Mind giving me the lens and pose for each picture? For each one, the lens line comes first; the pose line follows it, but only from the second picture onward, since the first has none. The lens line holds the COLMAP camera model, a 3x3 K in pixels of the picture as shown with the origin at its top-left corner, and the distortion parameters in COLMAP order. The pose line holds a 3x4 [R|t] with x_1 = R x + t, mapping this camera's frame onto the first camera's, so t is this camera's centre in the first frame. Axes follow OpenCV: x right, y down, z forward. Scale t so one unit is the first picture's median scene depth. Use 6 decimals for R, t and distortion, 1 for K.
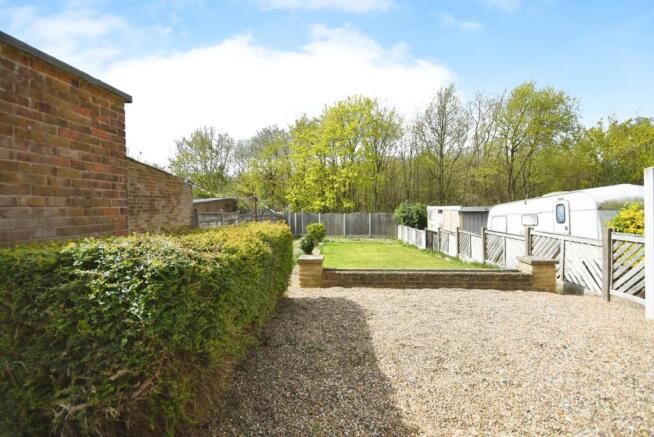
lens RADIAL K [[295.0, 0, 326.1], [0, 295.0, 220.2], [0, 0, 1]] dist [-0.005221, -0.001948]
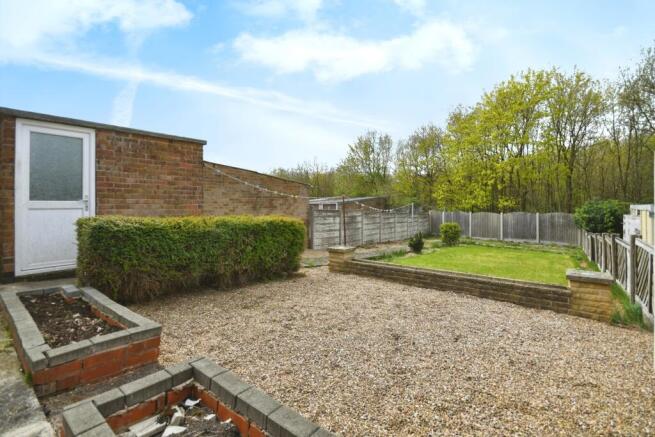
lens RADIAL K [[297.2, 0, 328.6], [0, 297.2, 211.8], [0, 0, 1]] dist [-0.001282, -0.002119]
pose [[0.822968, 0.018084, -0.567799, 0.190243], [-0.030454, 0.999460, -0.012308, -0.000688], [0.567270, 0.027420, 0.823075, -0.004720]]
